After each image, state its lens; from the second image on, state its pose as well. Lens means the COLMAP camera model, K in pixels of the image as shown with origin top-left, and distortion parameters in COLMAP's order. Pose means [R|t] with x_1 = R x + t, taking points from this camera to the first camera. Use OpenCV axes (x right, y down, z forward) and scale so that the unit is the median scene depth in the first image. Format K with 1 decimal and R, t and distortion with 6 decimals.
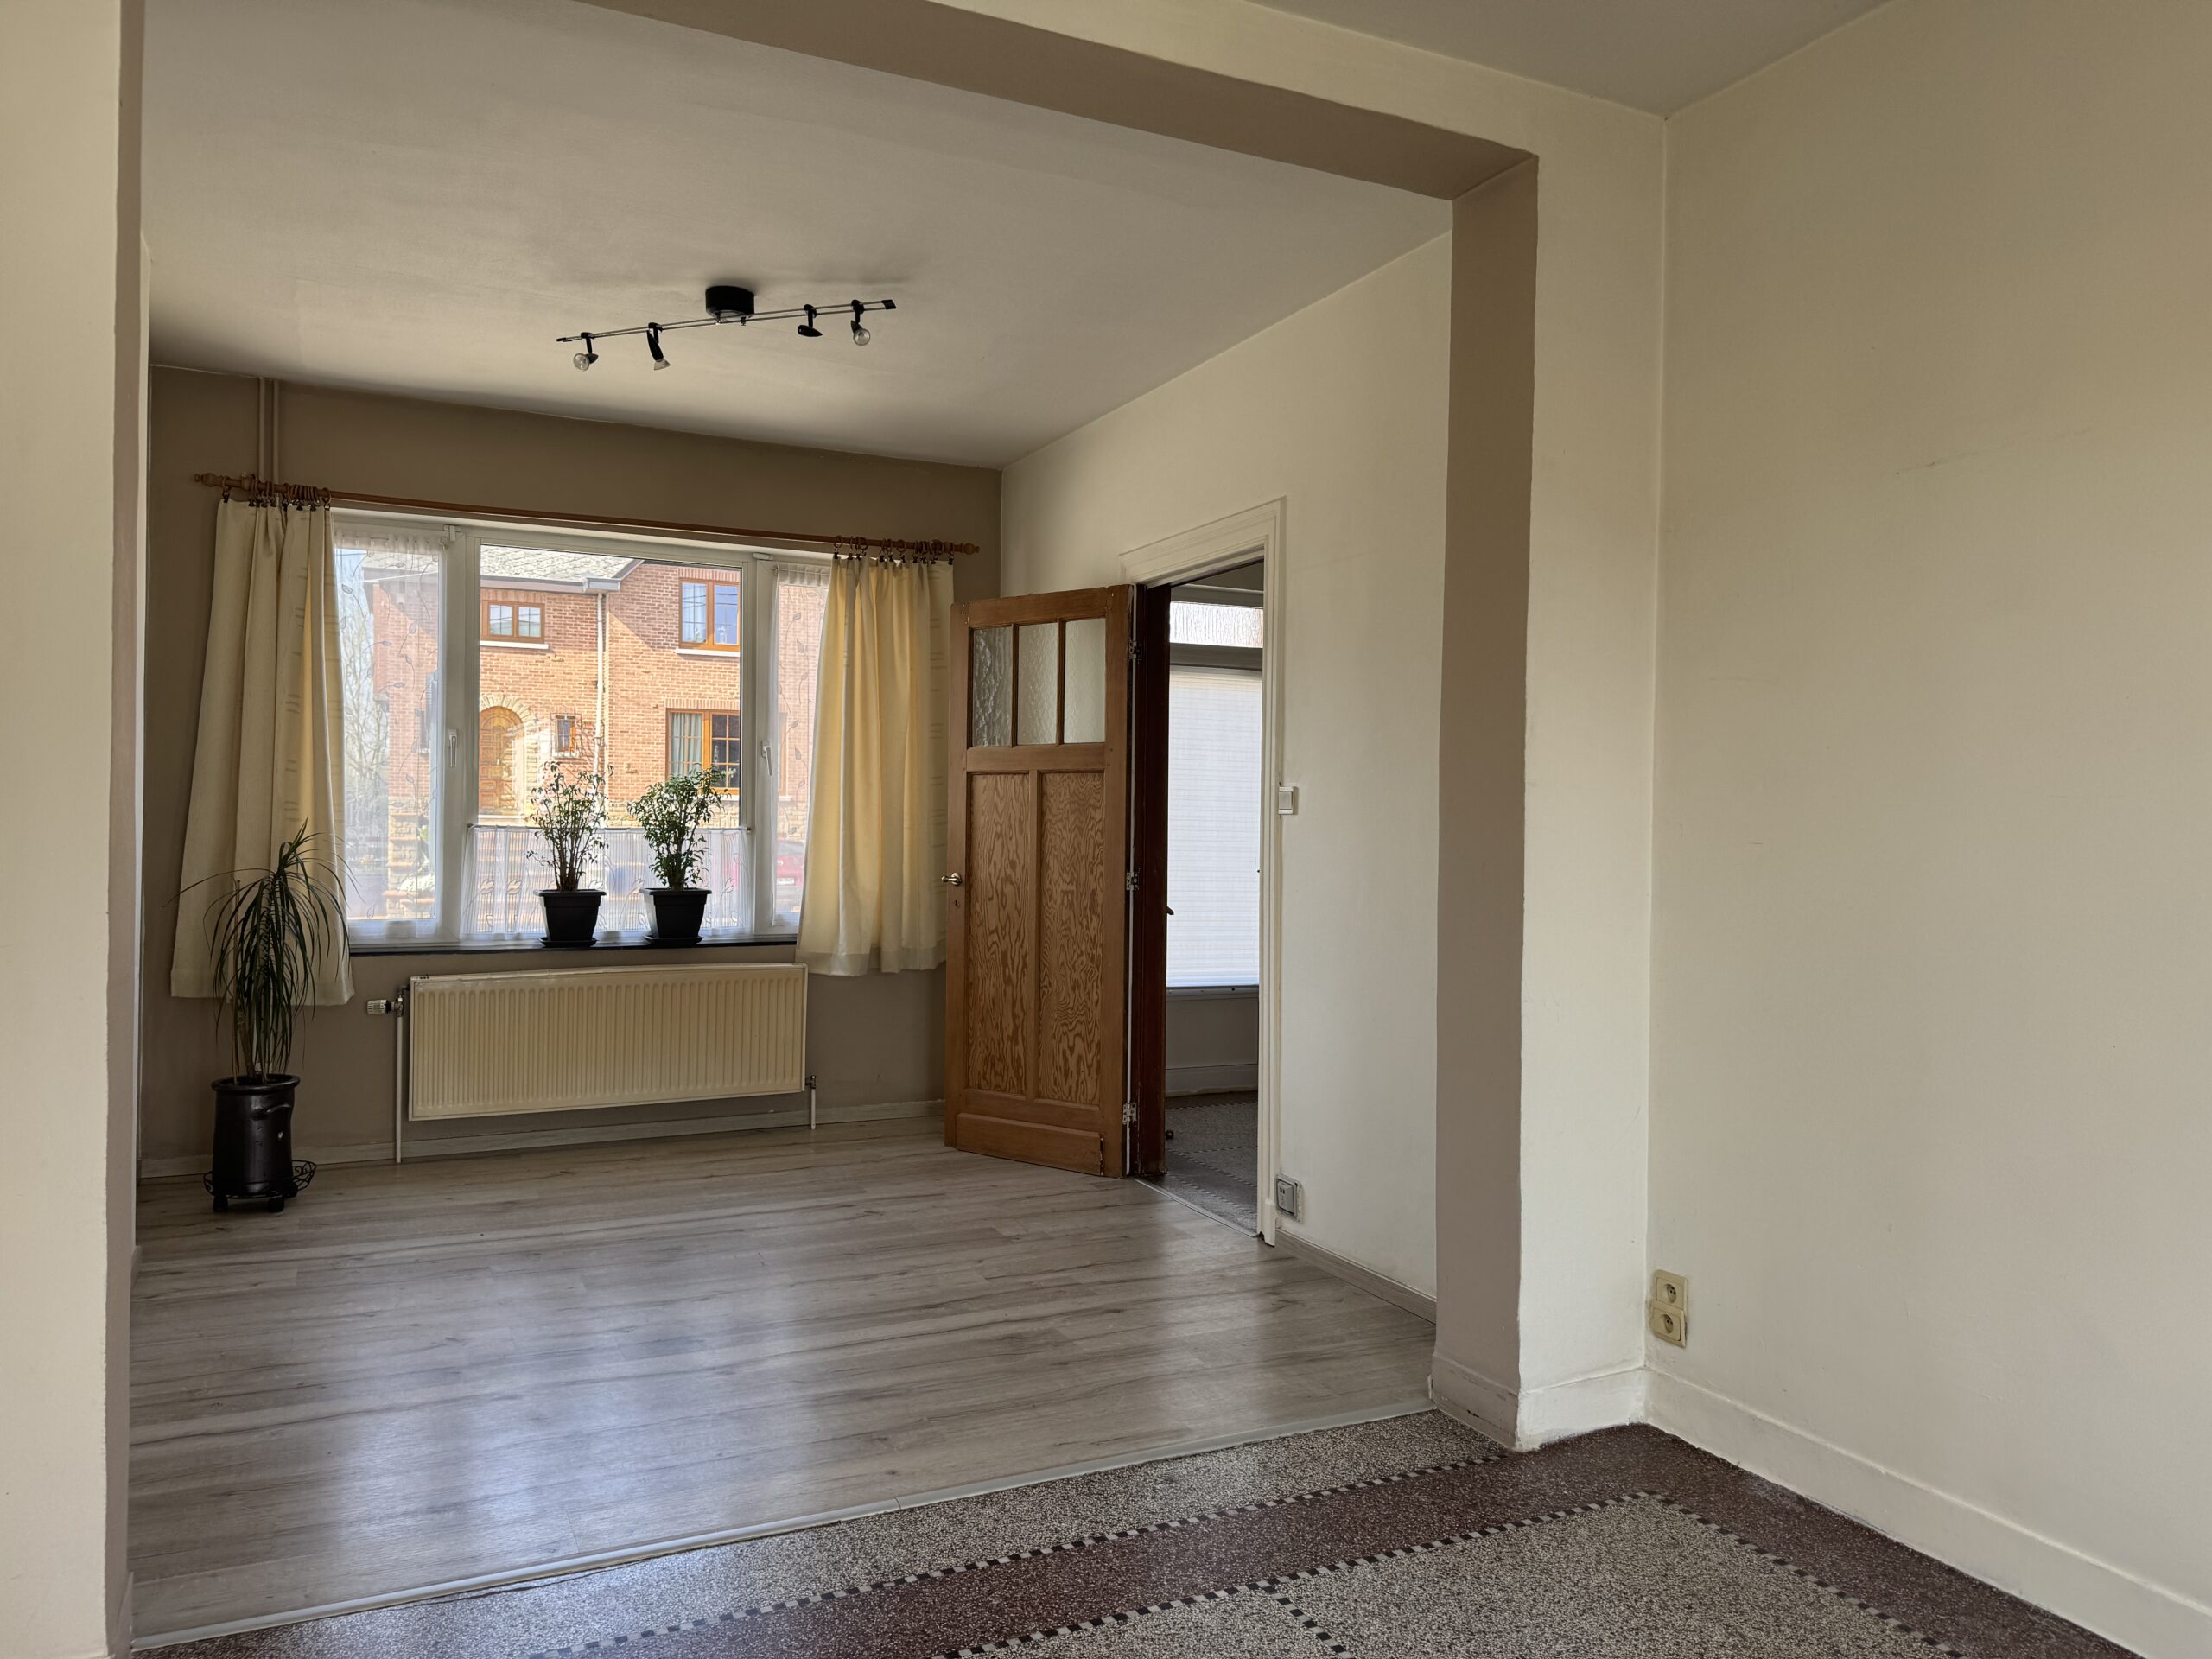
lens RADIAL K [[1551.8, 0, 1094.5], [0, 1551.8, 830.8], [0, 0, 1]] dist [0.082669, -0.094599]
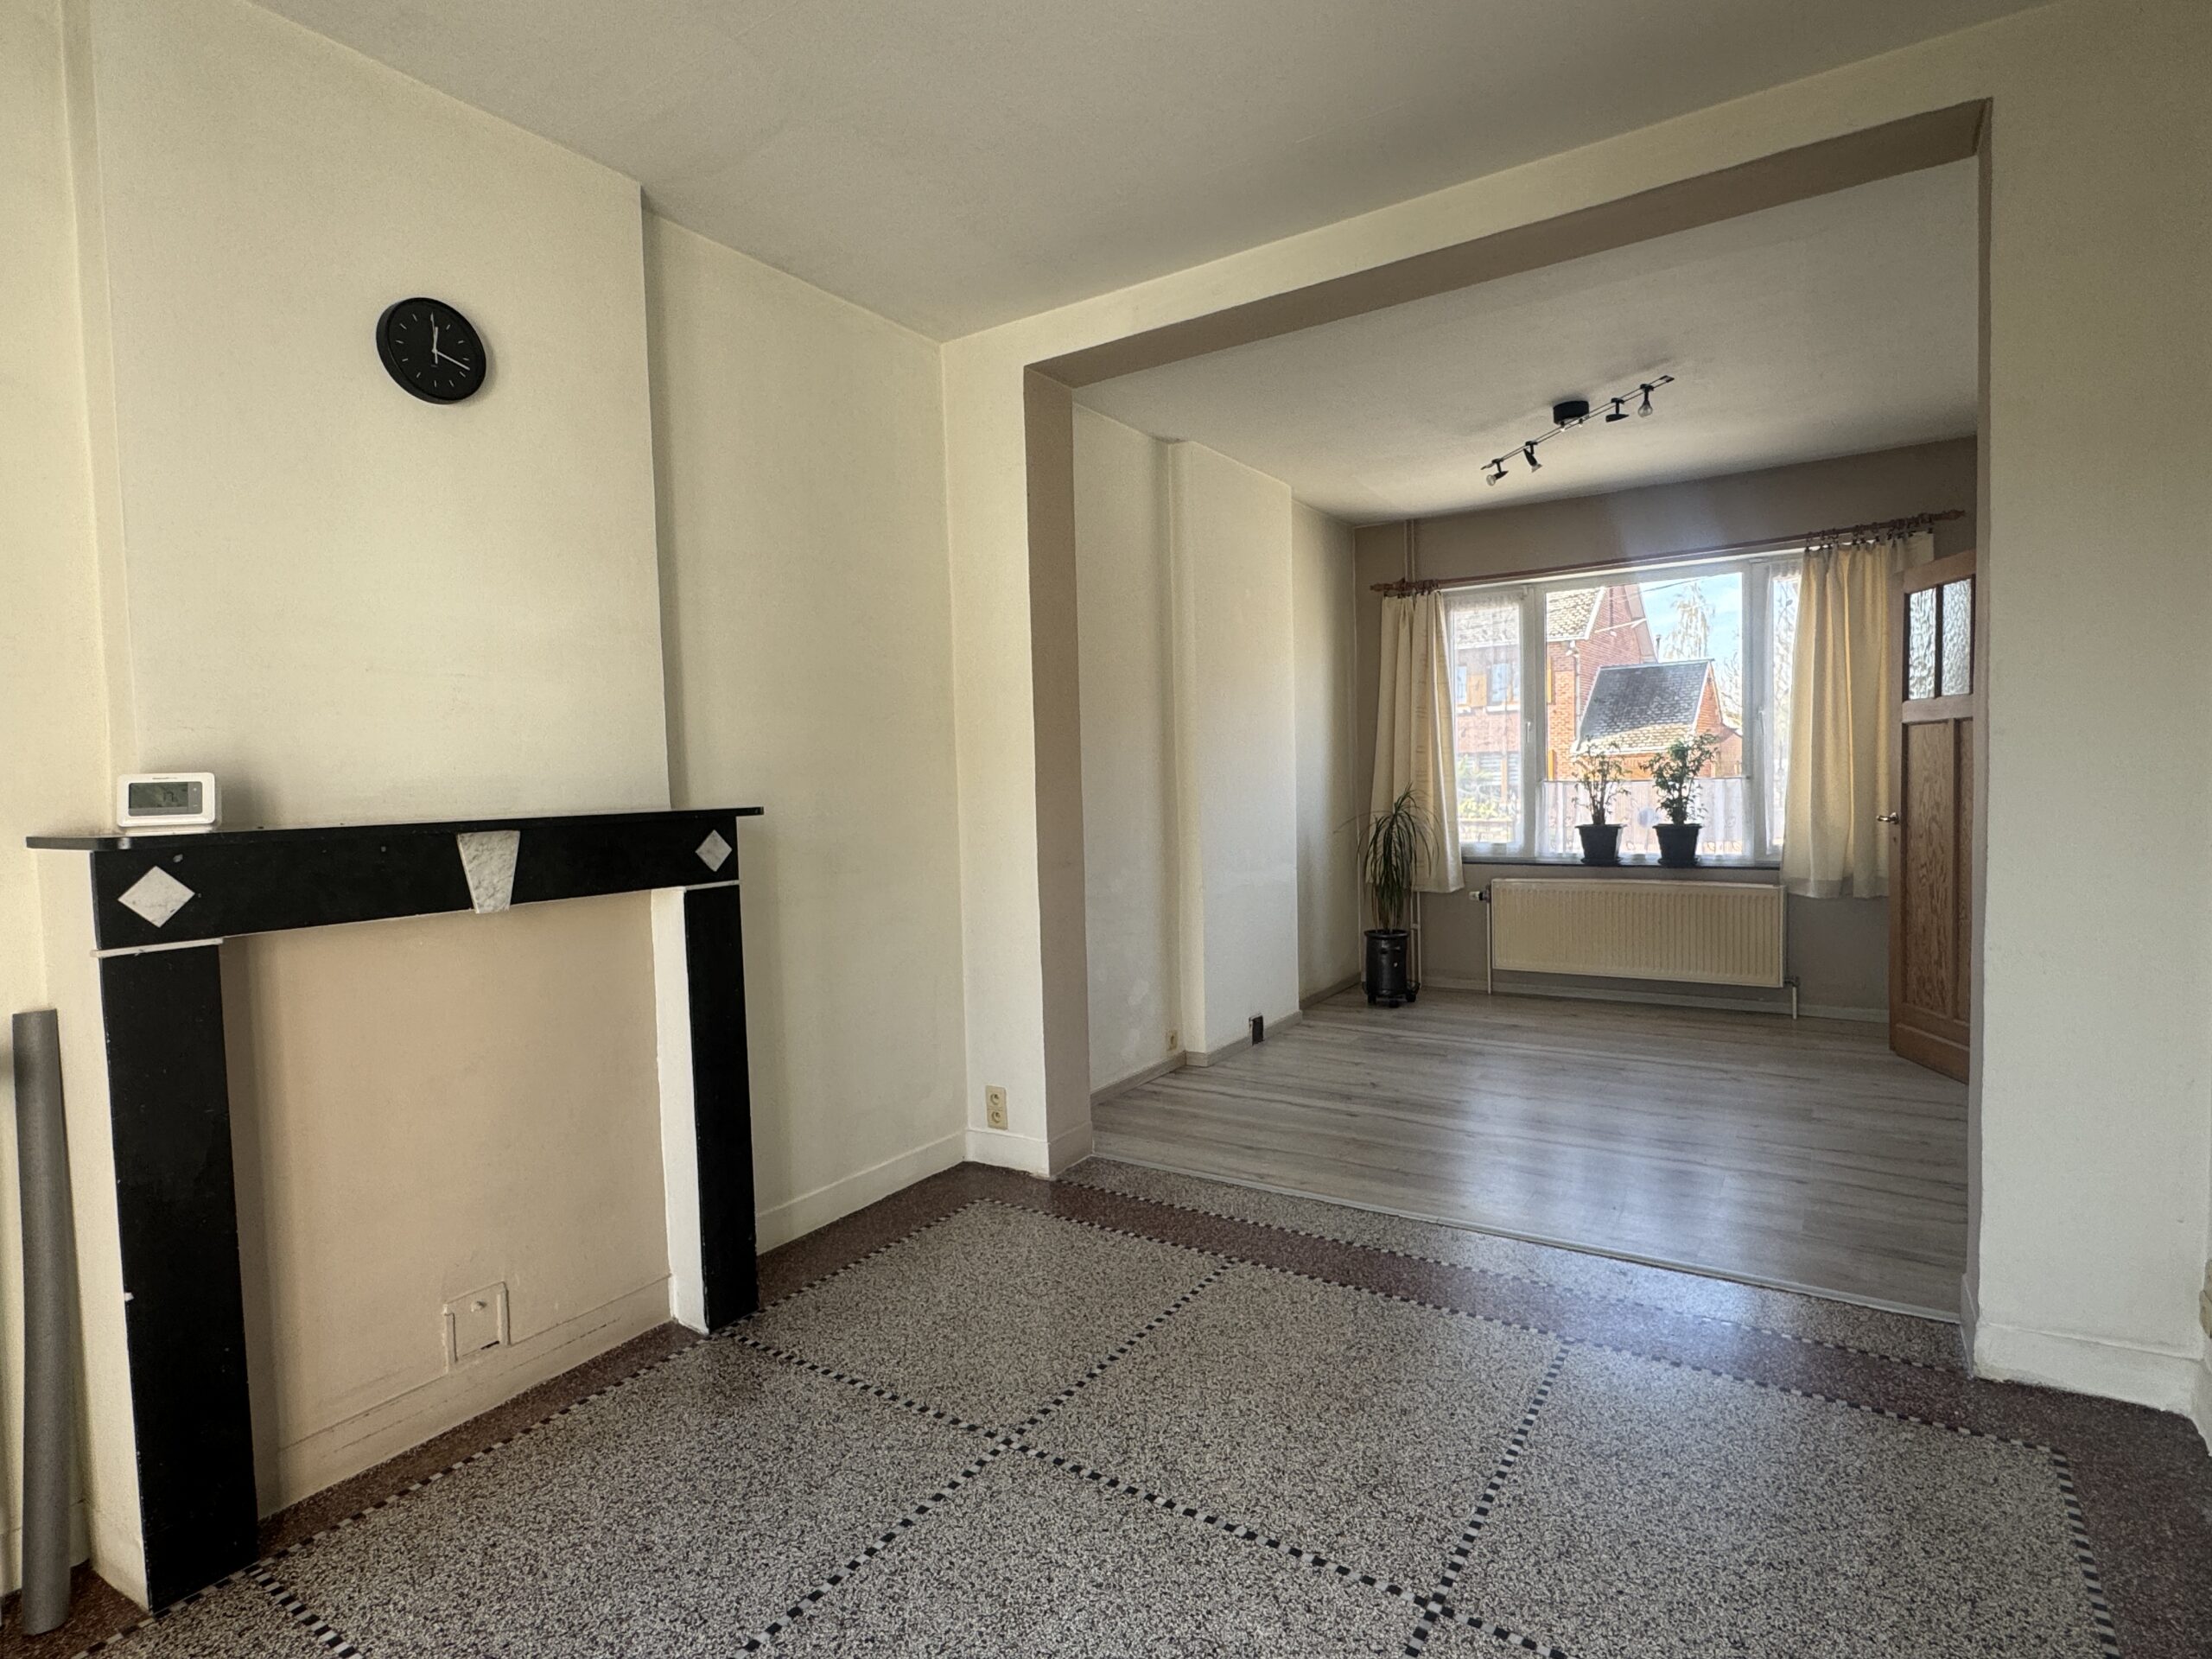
lens RADIAL K [[1151.0, 0, 1091.7], [0, 1151.0, 828.4], [0, 0, 1]] dist [0.020207, 0.000019]
pose [[0.514279, 0.012228, -0.857536, 0.360048], [0.029923, 0.999034, 0.032191, -0.006924], [0.857101, -0.042215, 0.513416, 0.063601]]
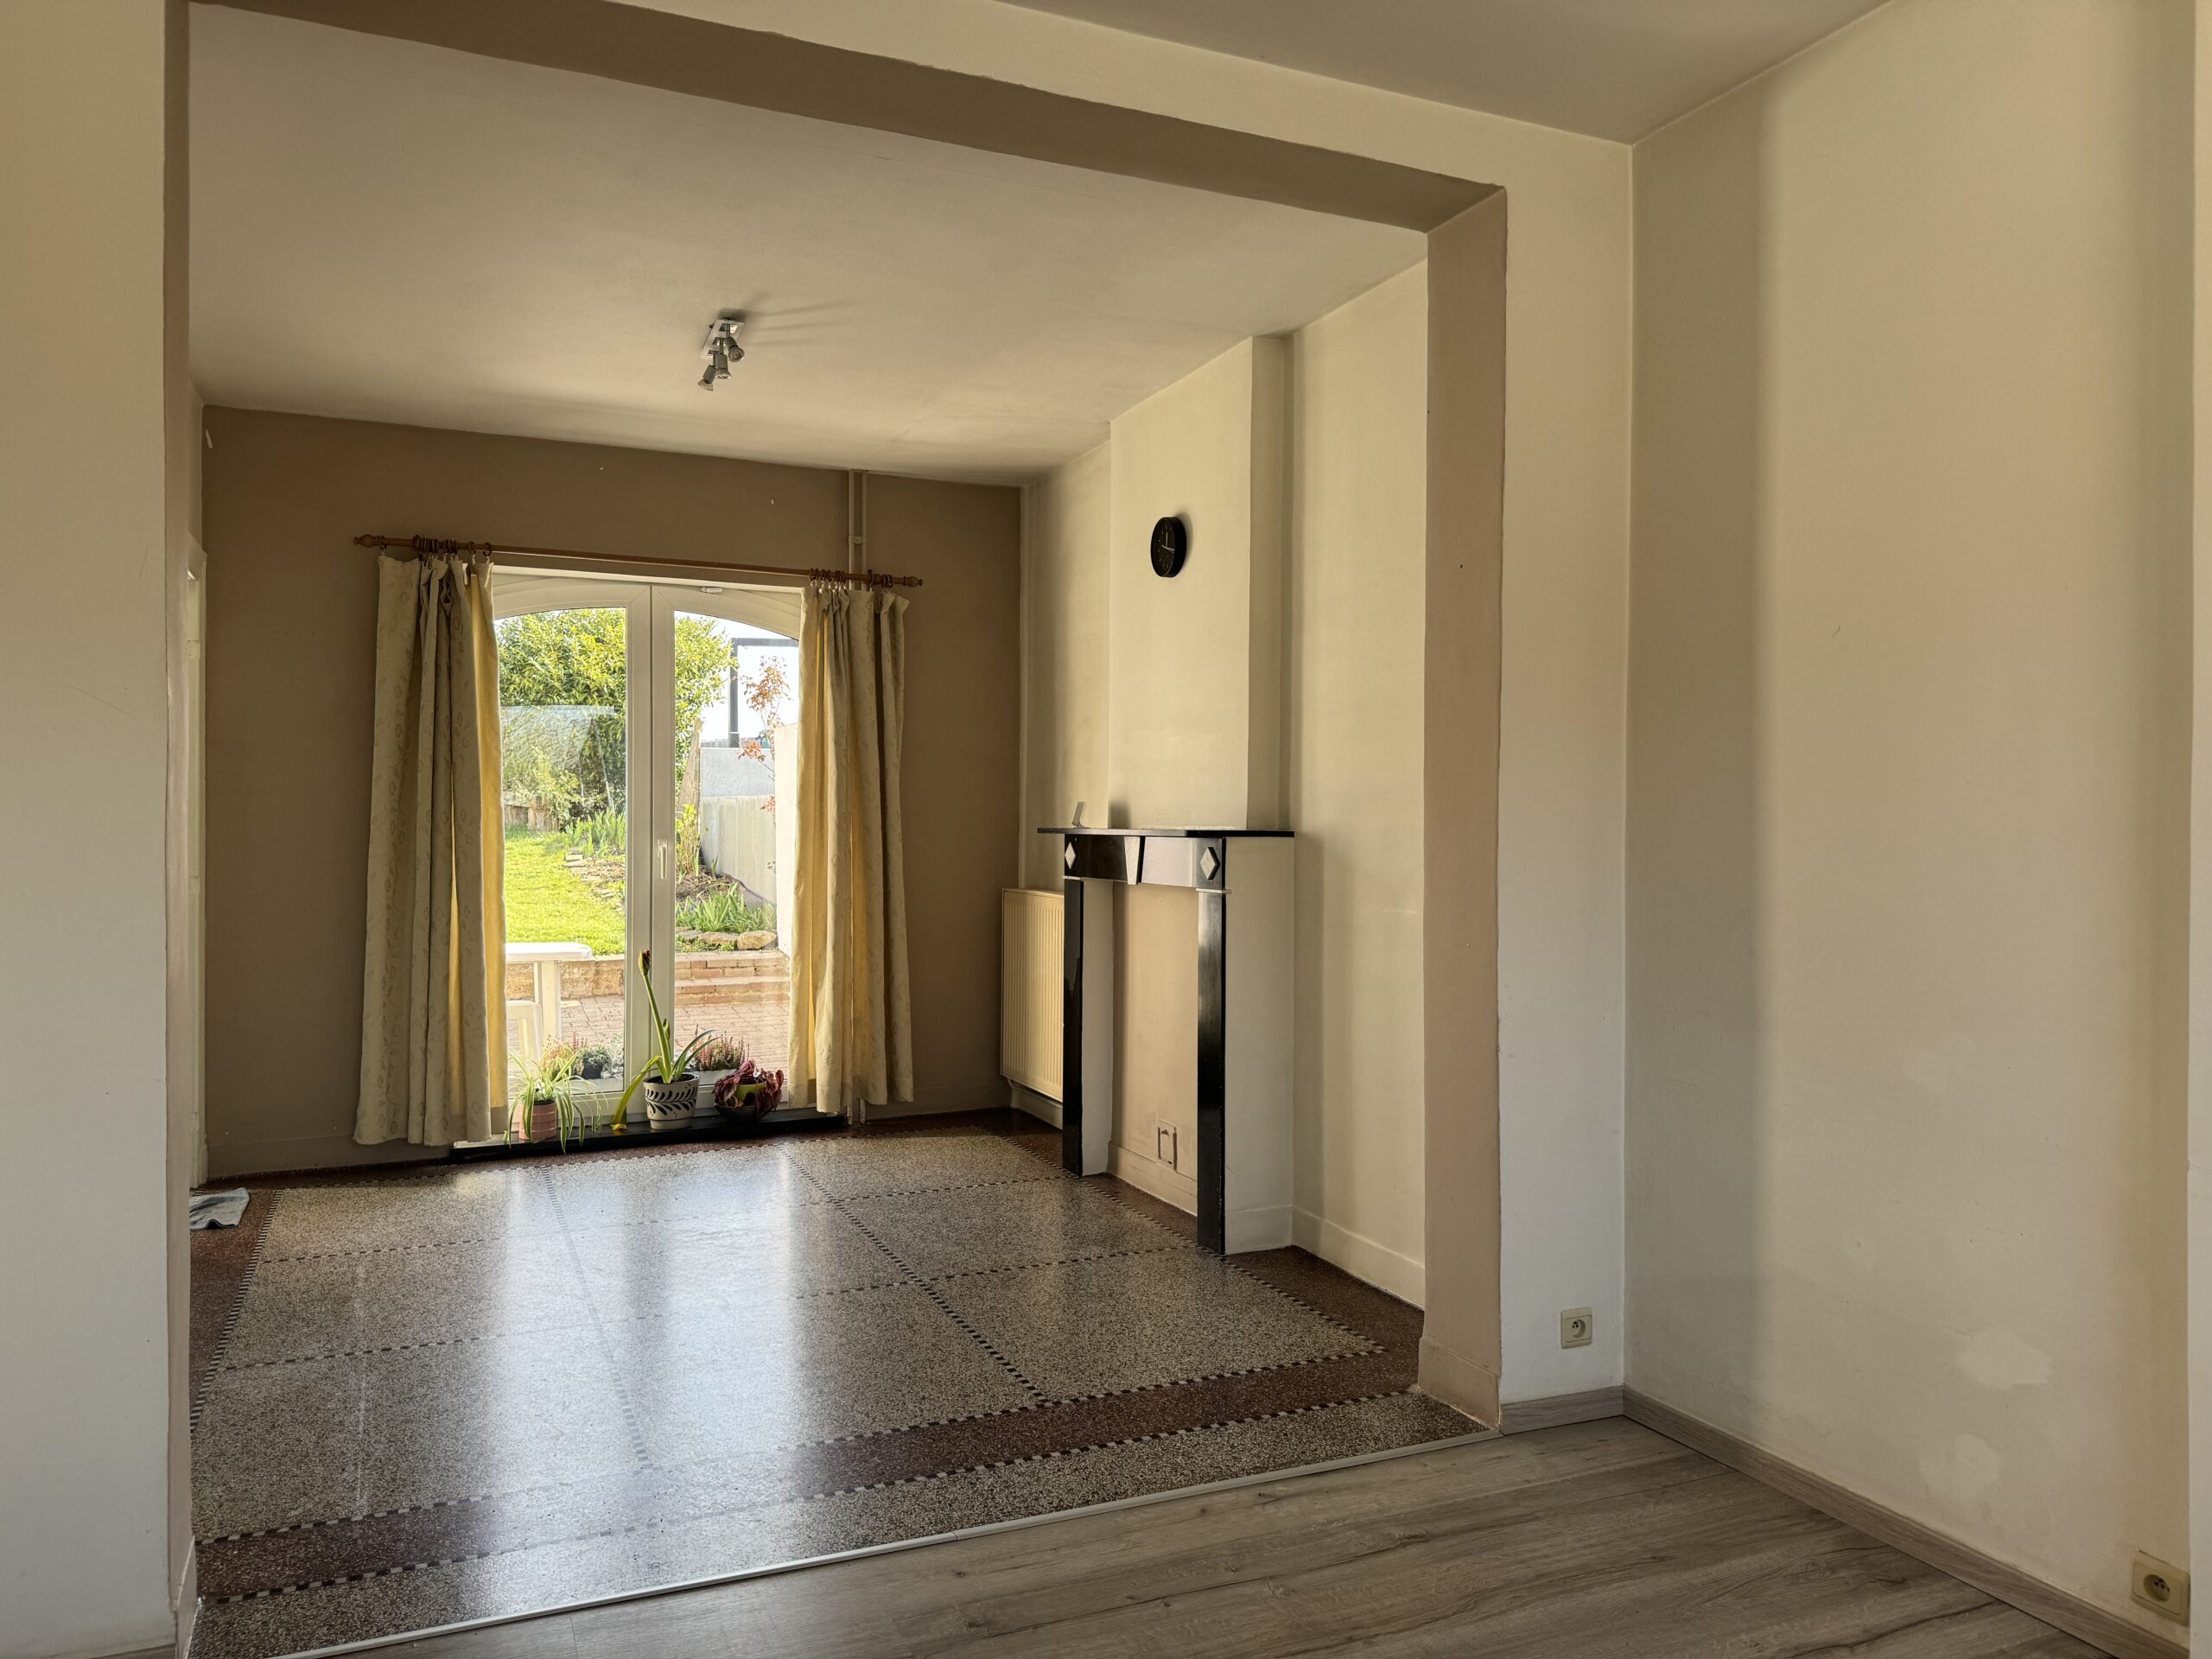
lens RADIAL K [[1551.8, 0, 1117.0], [0, 1551.8, 828.6], [0, 0, 1]] dist [0.082669, -0.094599]
pose [[-0.999658, -0.015958, 0.020694, -0.125990], [-0.015781, 0.999838, 0.008670, -0.011642], [-0.020829, 0.008340, -0.999748, 1.035113]]
